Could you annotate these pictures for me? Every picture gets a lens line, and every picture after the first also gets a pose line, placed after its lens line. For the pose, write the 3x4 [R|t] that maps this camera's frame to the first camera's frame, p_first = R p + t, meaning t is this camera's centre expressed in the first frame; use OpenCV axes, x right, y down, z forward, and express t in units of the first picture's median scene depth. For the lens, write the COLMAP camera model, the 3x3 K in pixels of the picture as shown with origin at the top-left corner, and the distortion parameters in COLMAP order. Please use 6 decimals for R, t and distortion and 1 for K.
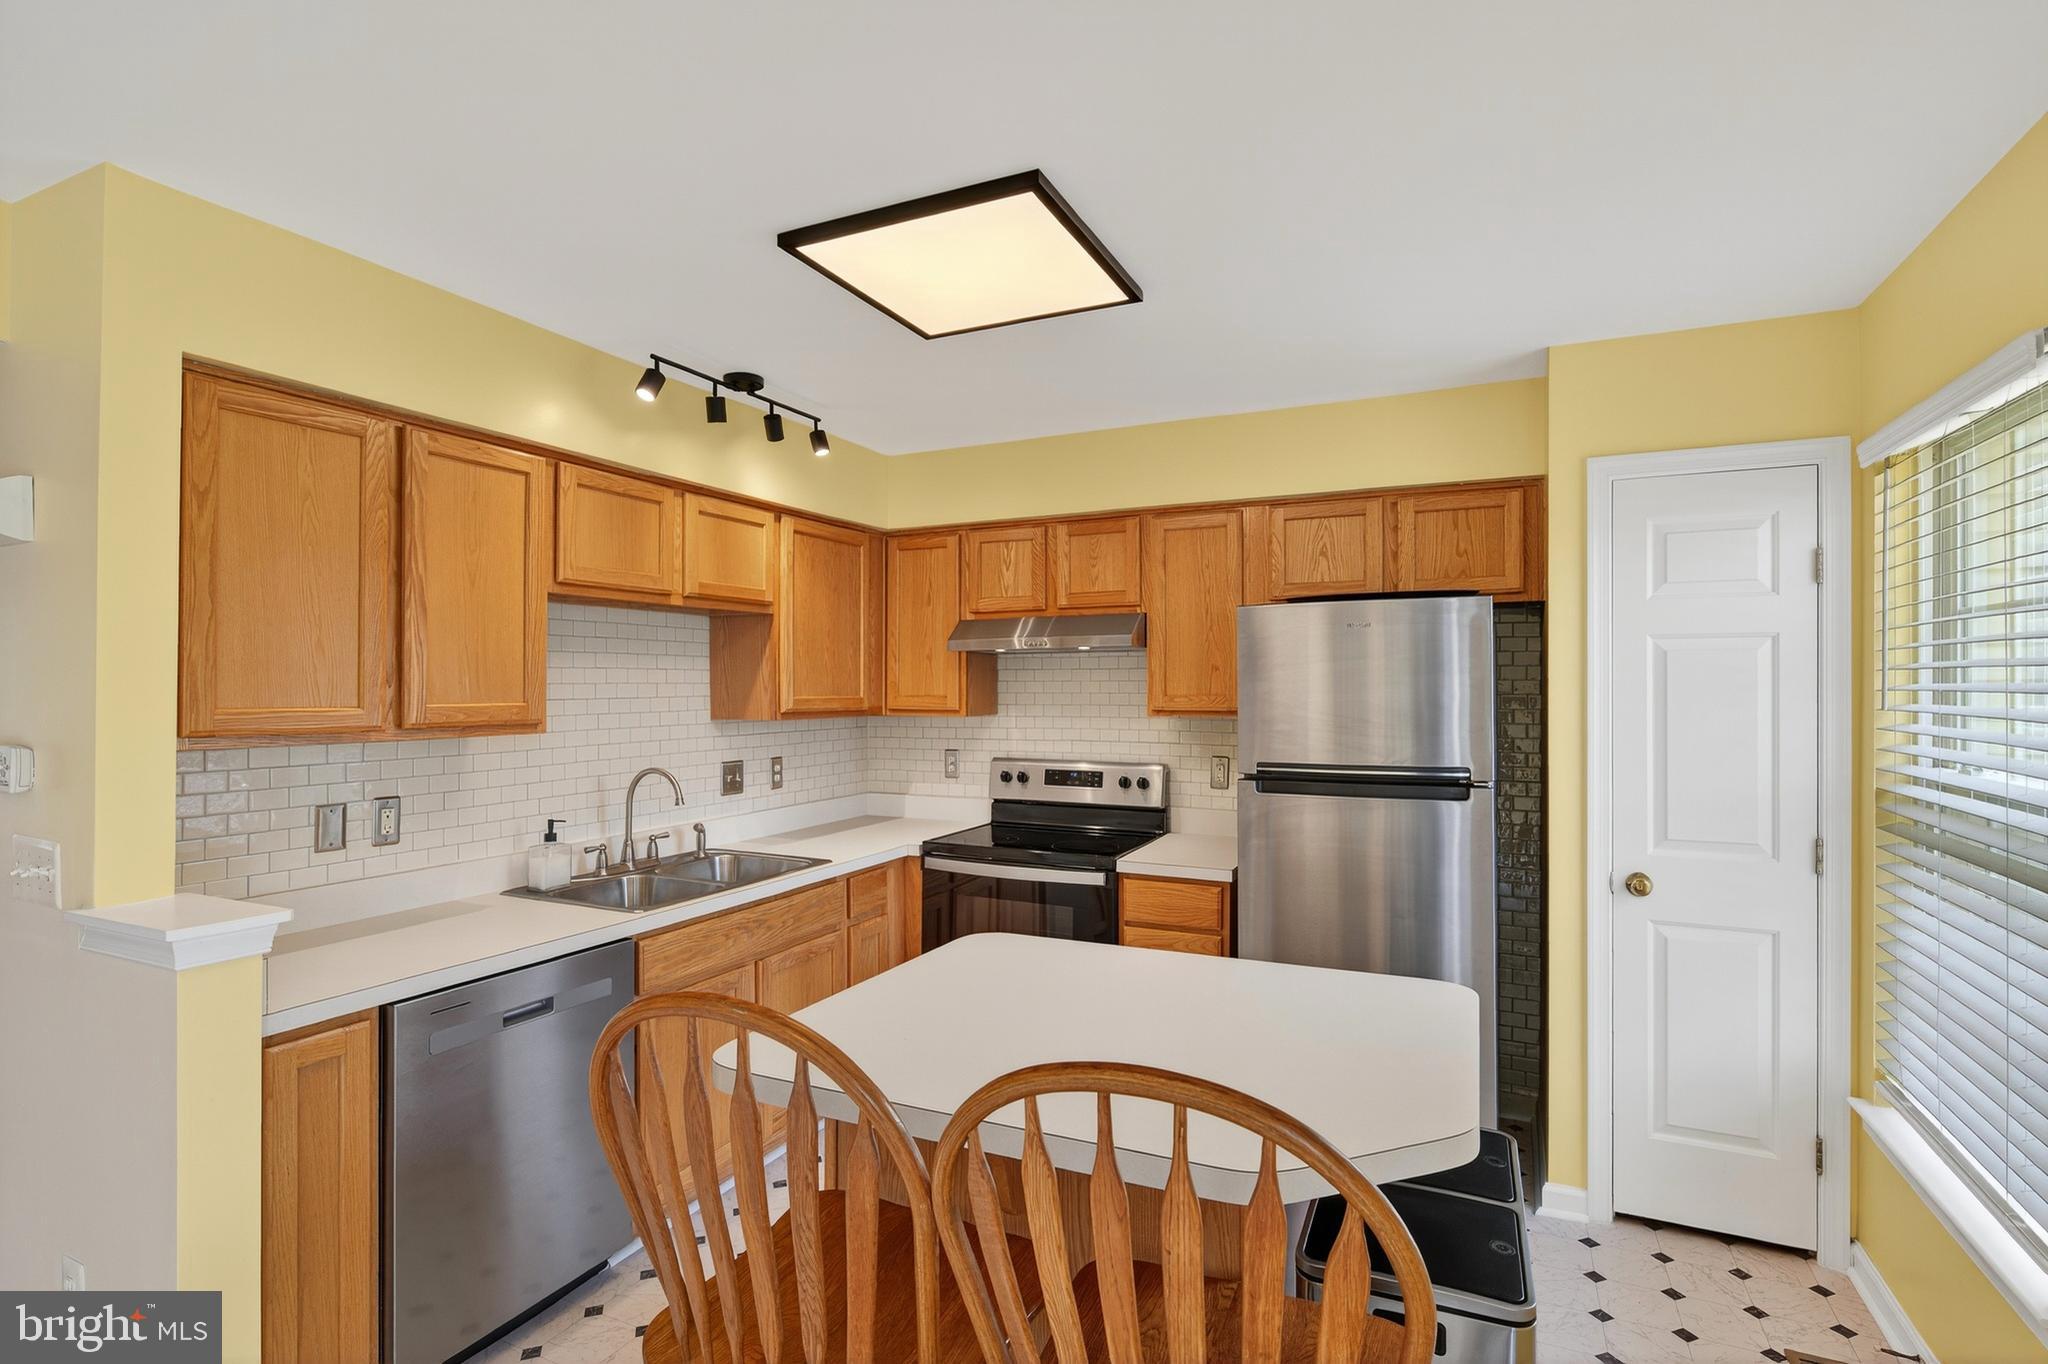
lens RADIAL K [[981.4, 0, 1026.5], [0, 981.4, 682.2], [0, 0, 1]] dist [-0.000503, -0.000085]
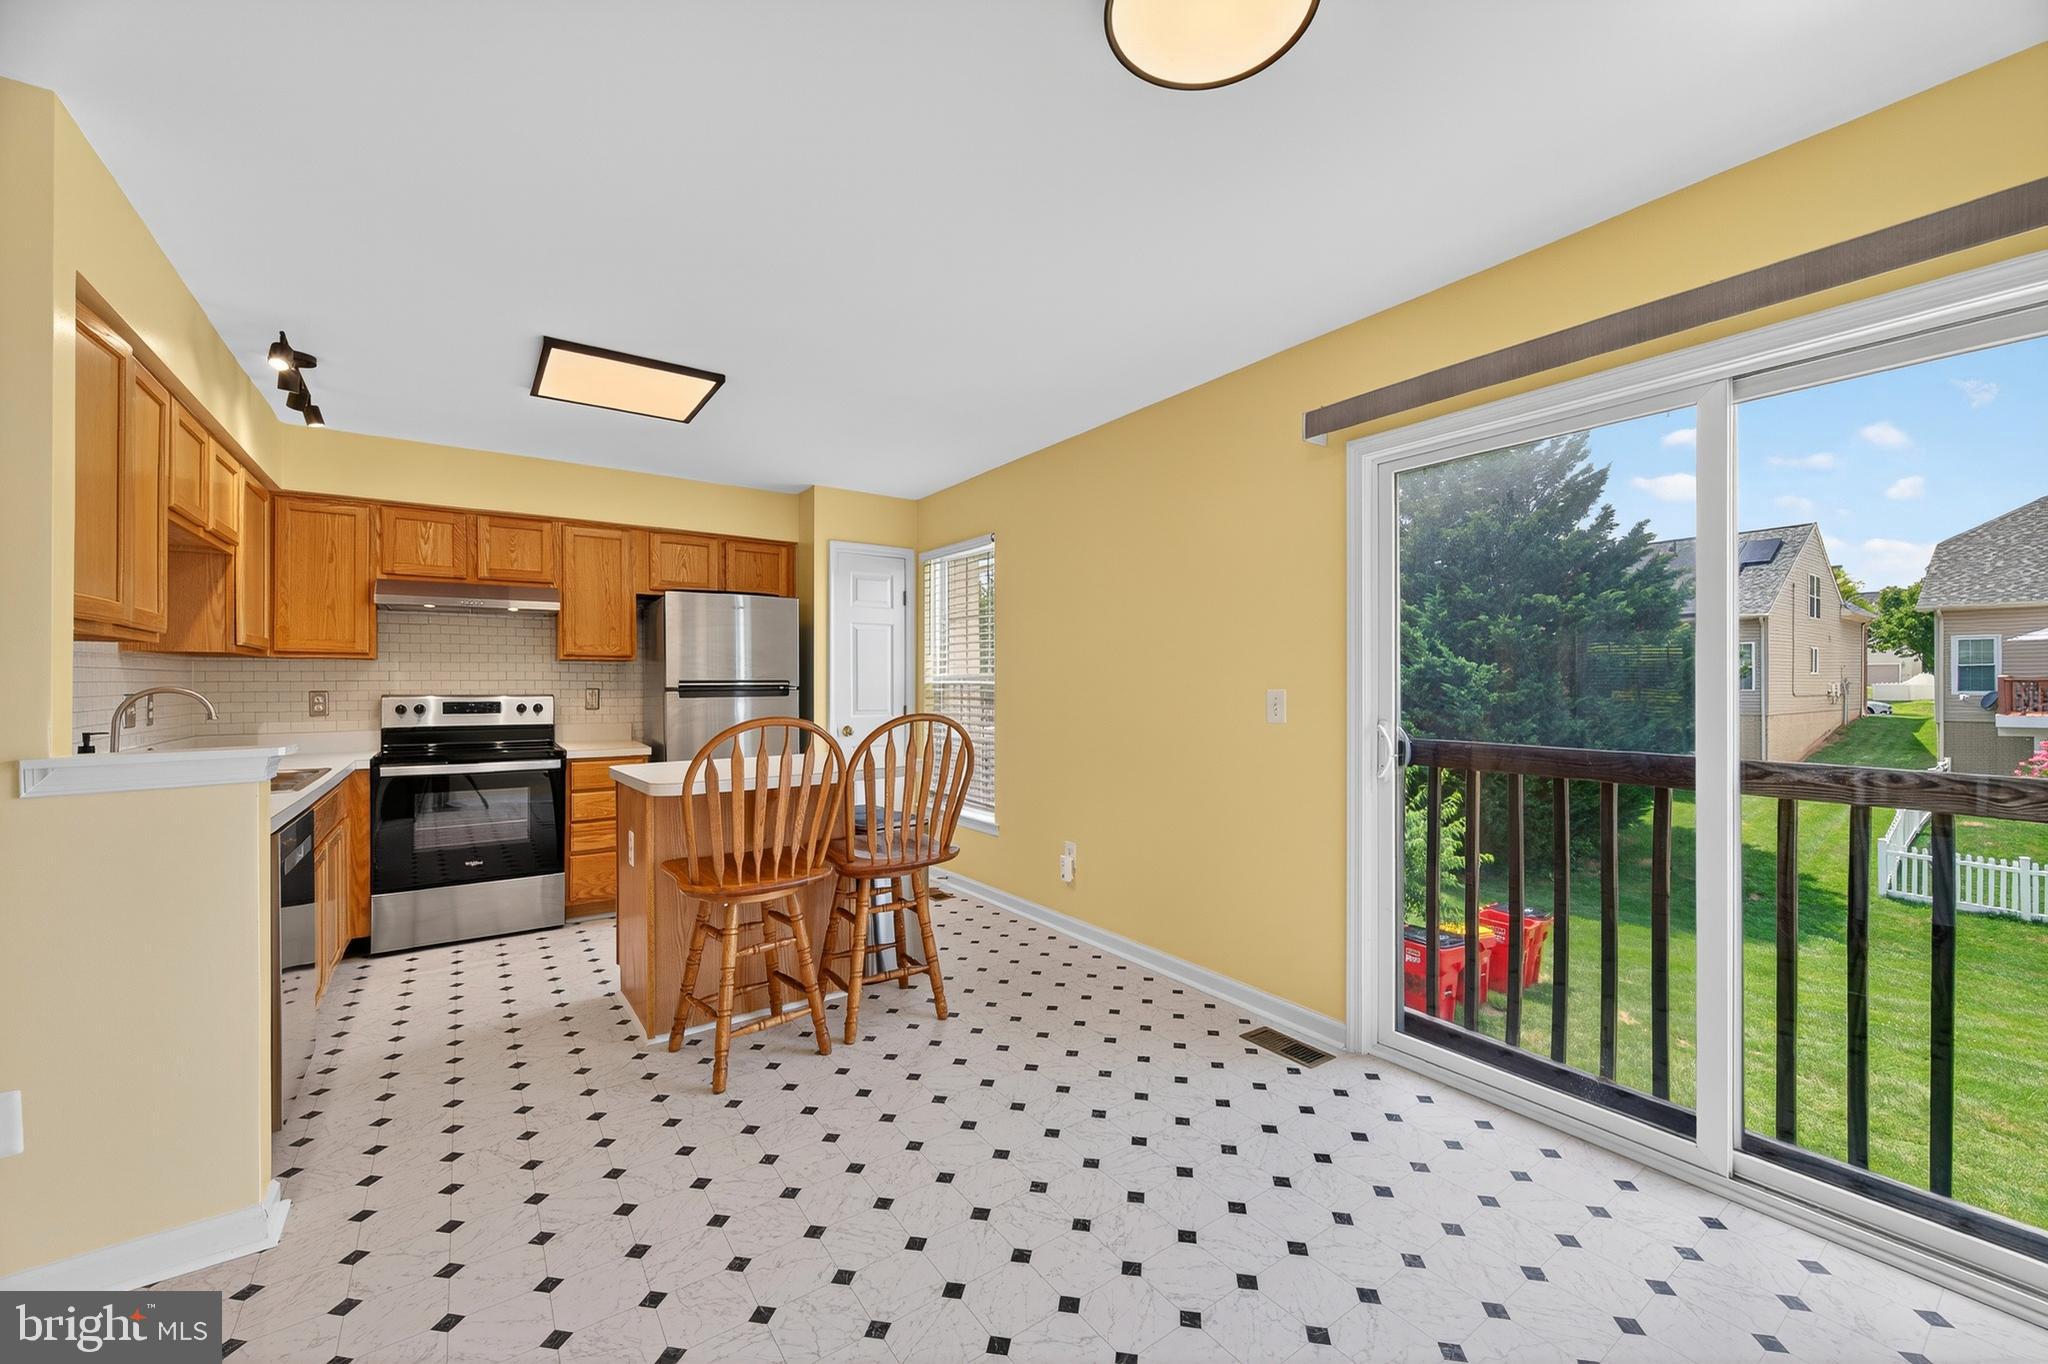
lens RADIAL K [[801.4, 0, 1025.8], [0, 801.4, 682.8], [0, 0, 1]] dist [0.002856, 0.000145]
pose [[0.494714, 0.001296, 0.869055, -0.546408], [-0.004168, 0.999991, 0.000881, 0.062715], [-0.869046, -0.004058, 0.494715, -0.194768]]
